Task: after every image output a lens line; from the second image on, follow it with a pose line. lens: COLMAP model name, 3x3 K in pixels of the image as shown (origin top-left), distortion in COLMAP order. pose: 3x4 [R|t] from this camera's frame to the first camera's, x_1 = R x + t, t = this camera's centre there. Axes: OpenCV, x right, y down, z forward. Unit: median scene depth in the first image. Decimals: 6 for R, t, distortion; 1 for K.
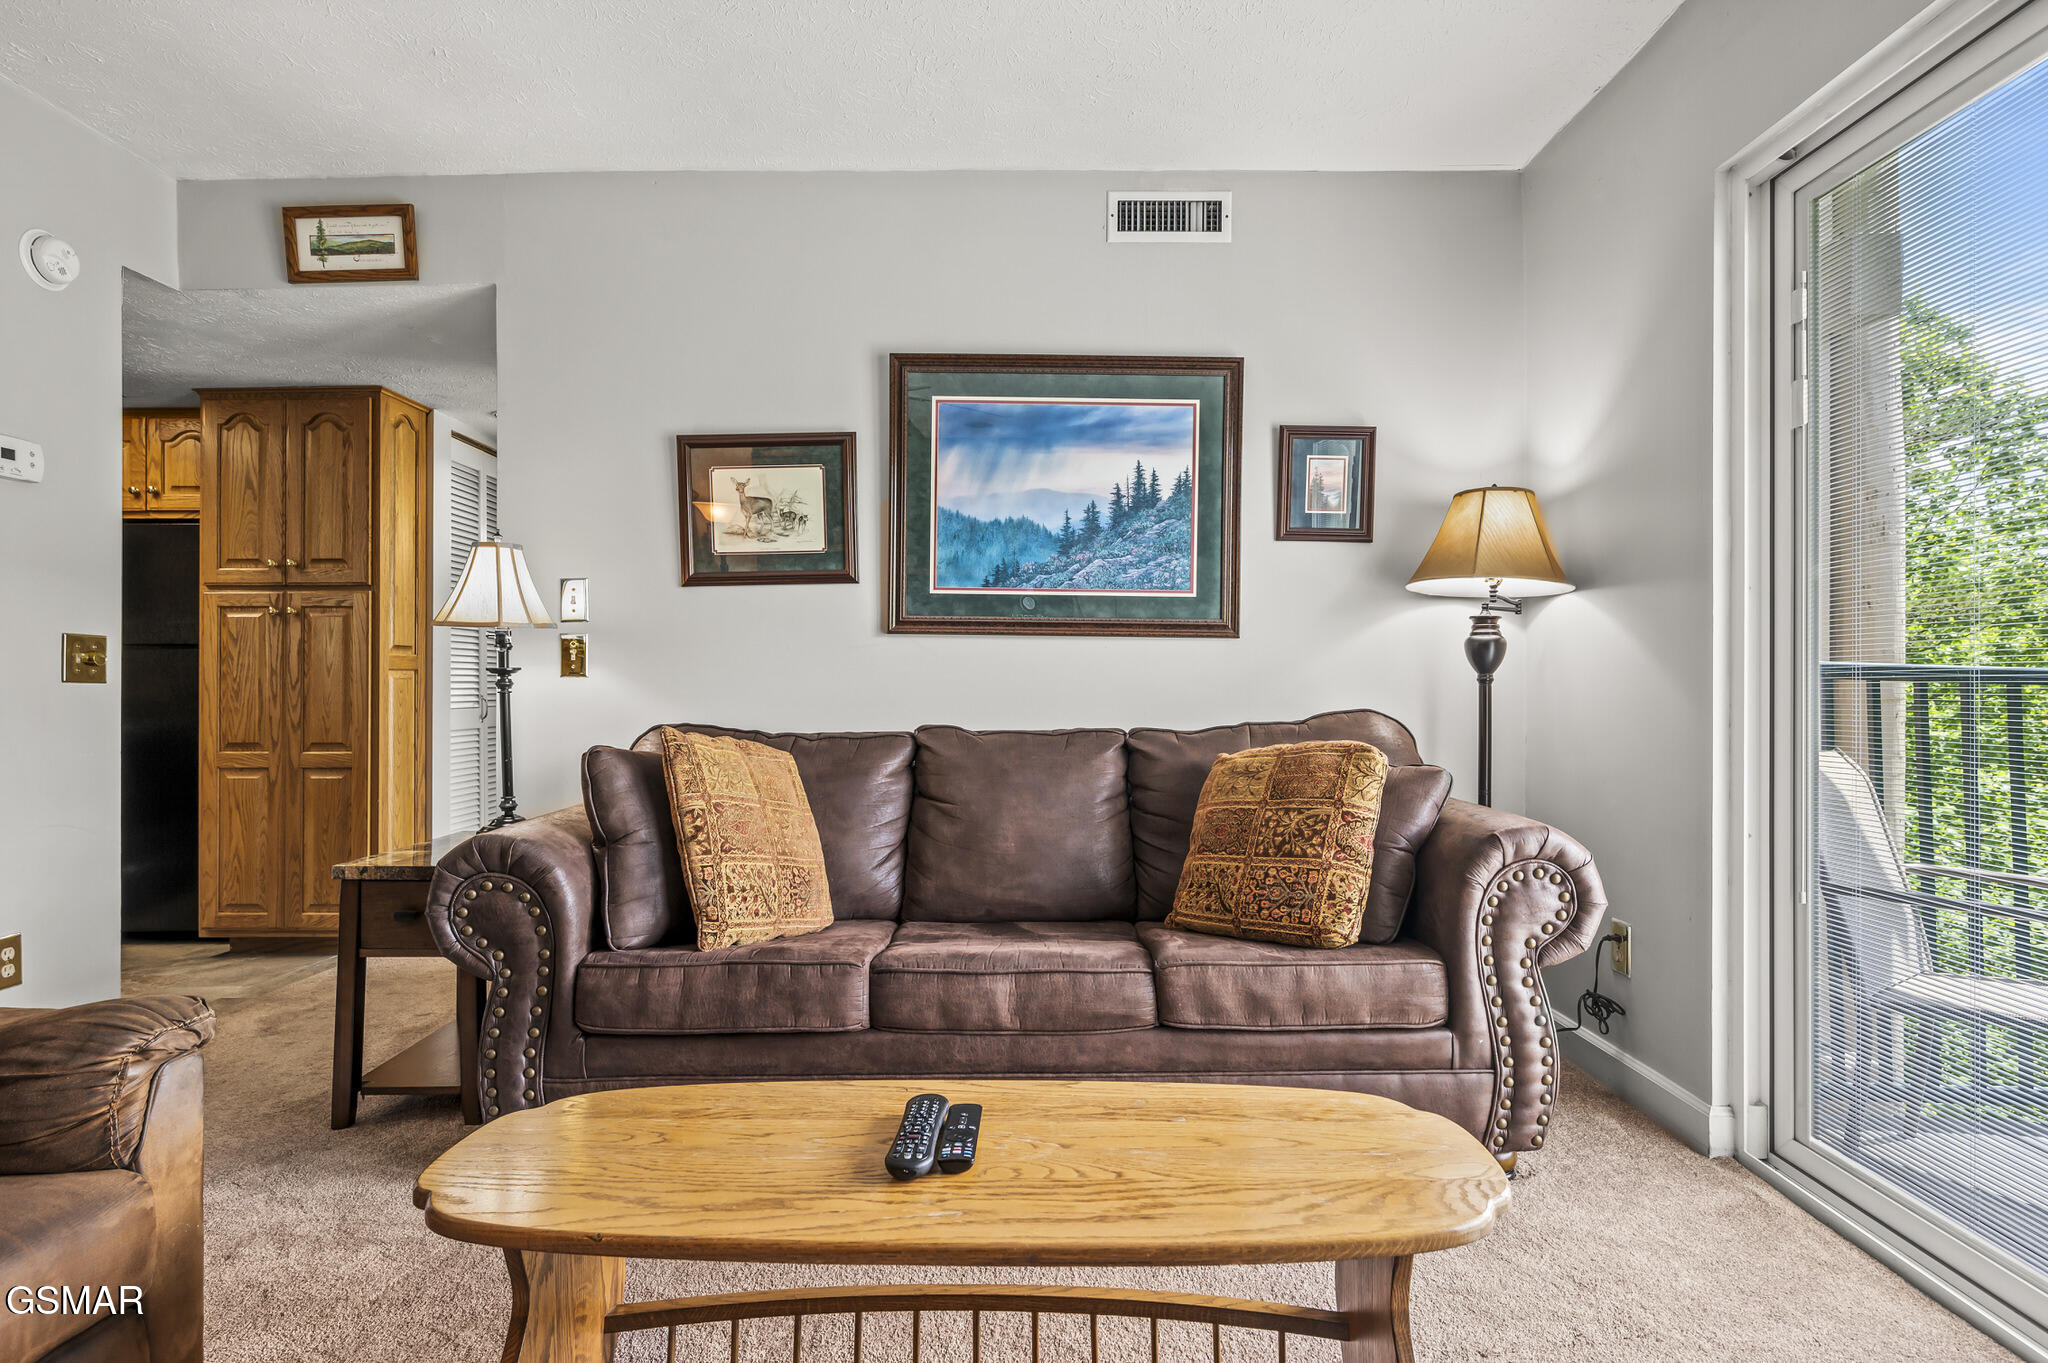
lens RADIAL K [[1083.0, 0, 1029.5], [0, 1083.0, 680.5], [0, 0, 1]] dist [-0.002173, 0.000049]
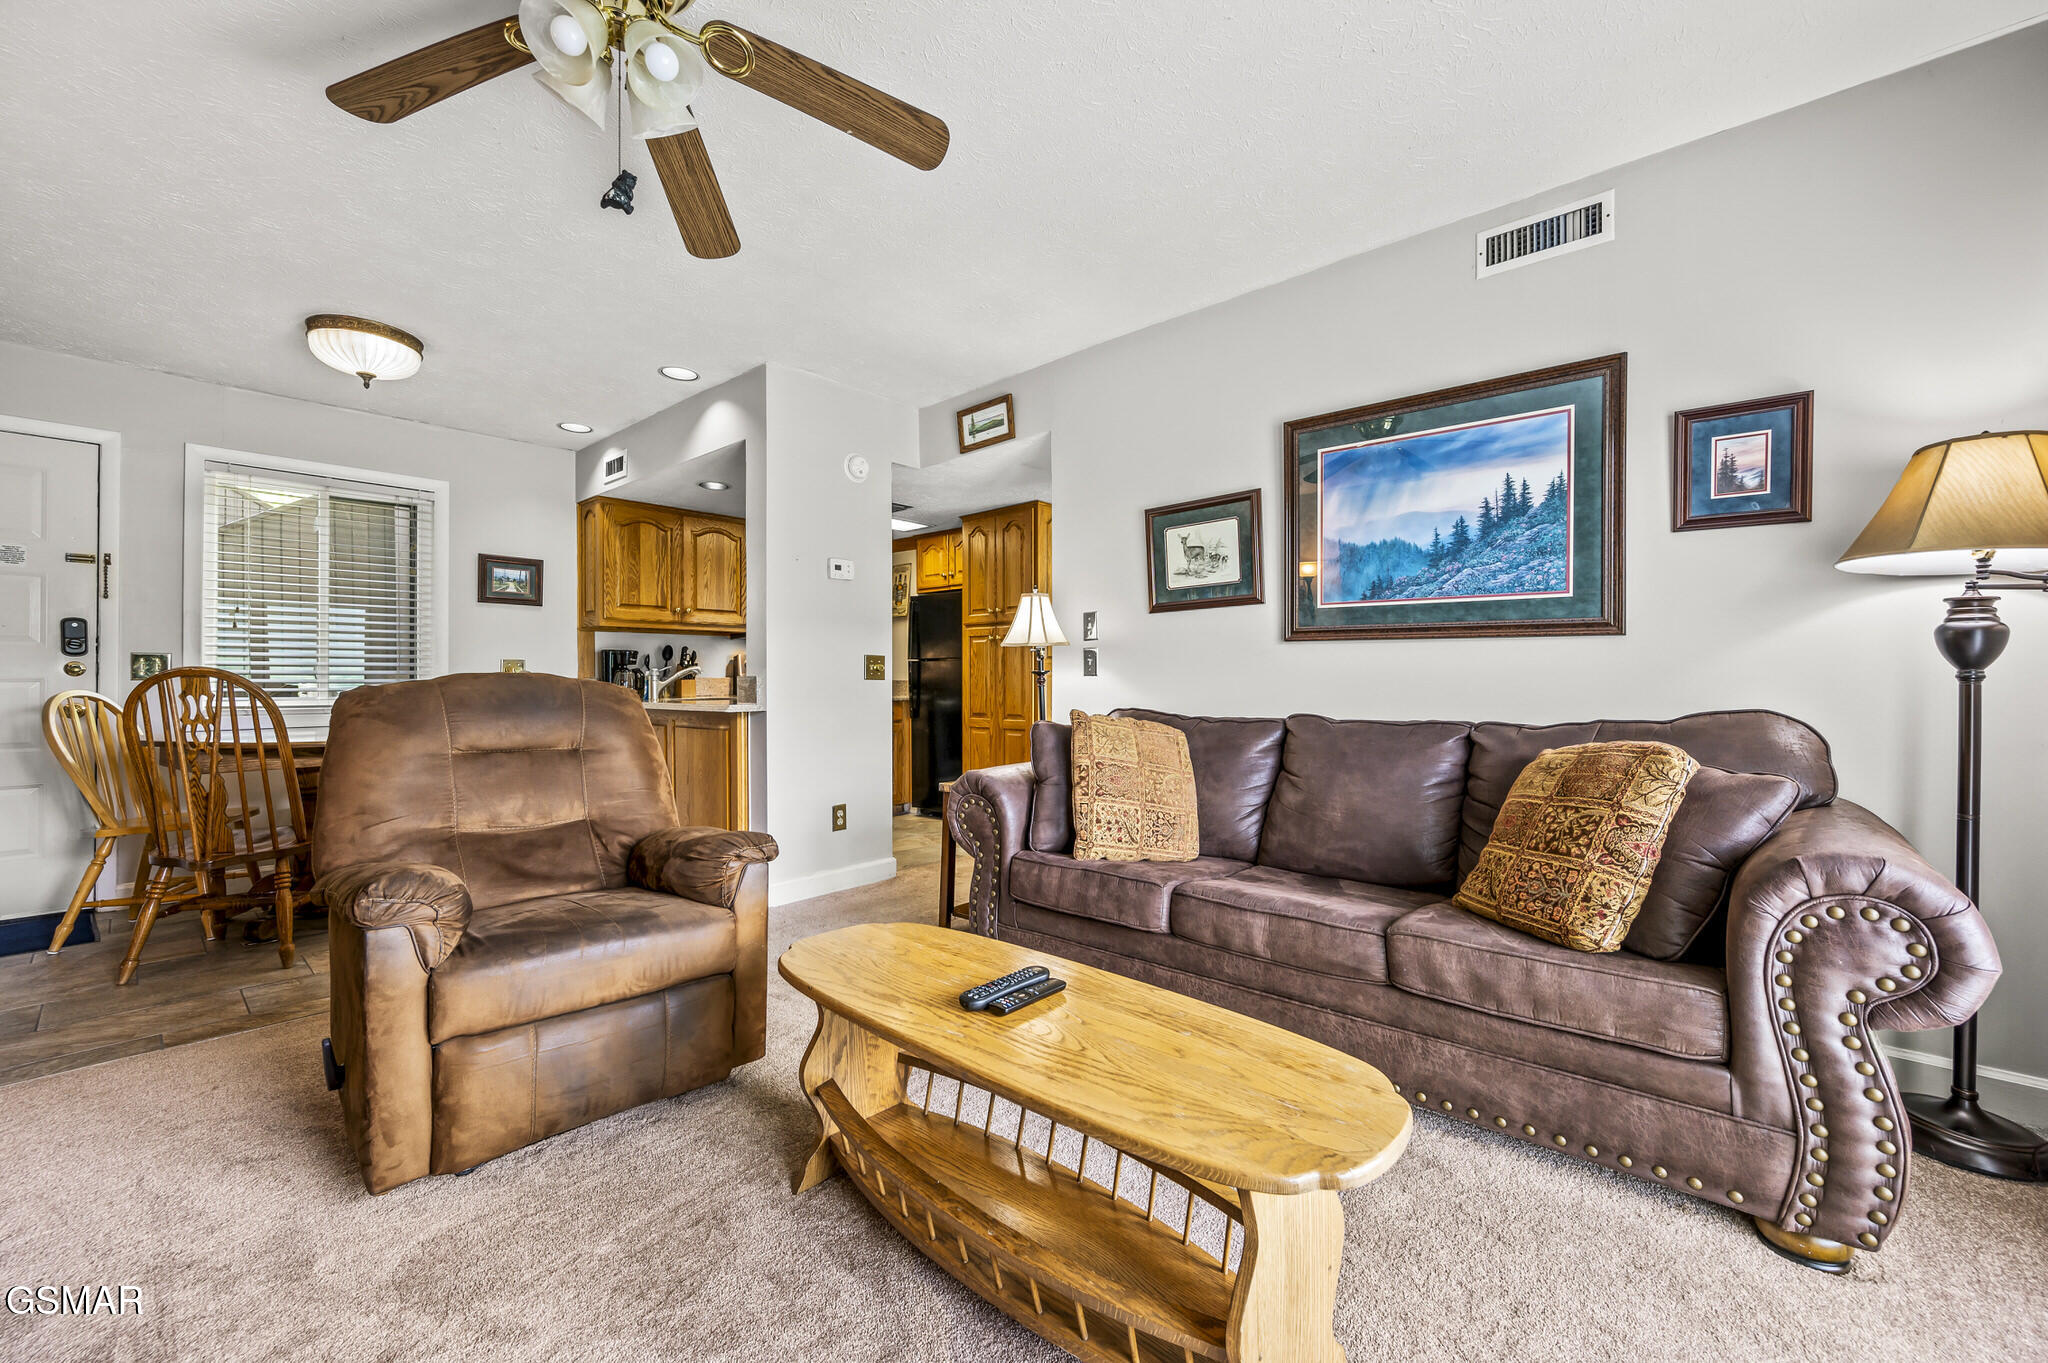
lens RADIAL K [[810.0, 0, 1026.6], [0, 810.0, 675.8], [0, 0, 1]] dist [-0.002263, -0.000021]
pose [[0.747042, -0.003069, -0.664770, 0.299302], [0.002913, 0.999995, -0.001344, -0.002654], [0.664770, -0.000933, 0.747047, 0.088086]]
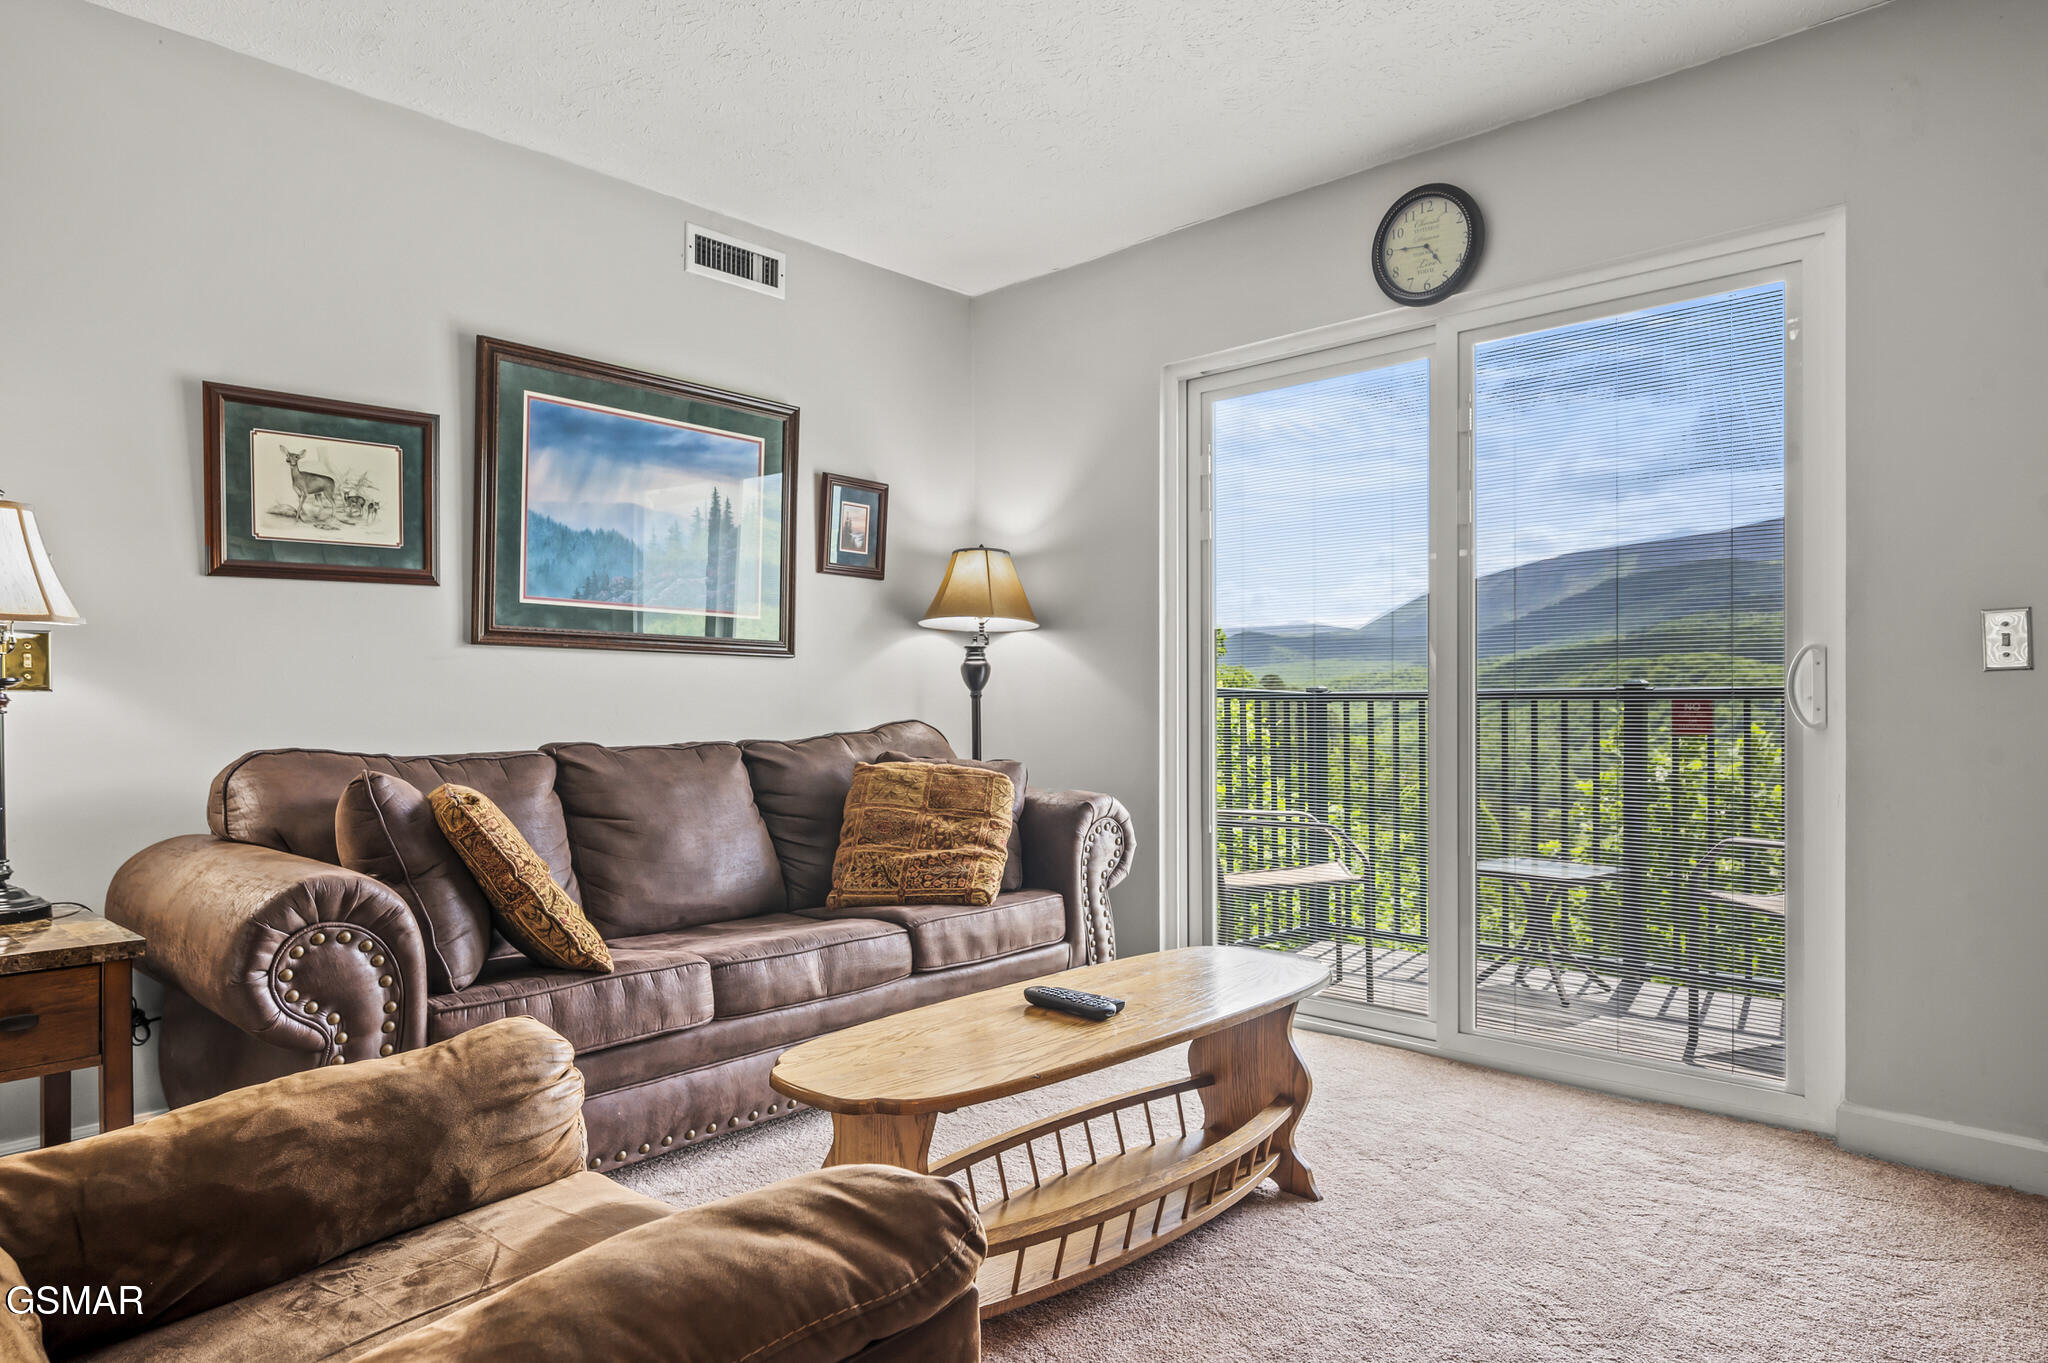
lens RADIAL K [[1243.0, 0, 1045.2], [0, 1243.0, 702.8], [0, 0, 1]] dist [-0.003690, -0.000685]
pose [[0.667753, -0.003383, 0.744375, -0.631103], [0.000847, 0.999992, 0.003784, 0.002220], [-0.744382, -0.001896, 0.667751, -0.049666]]
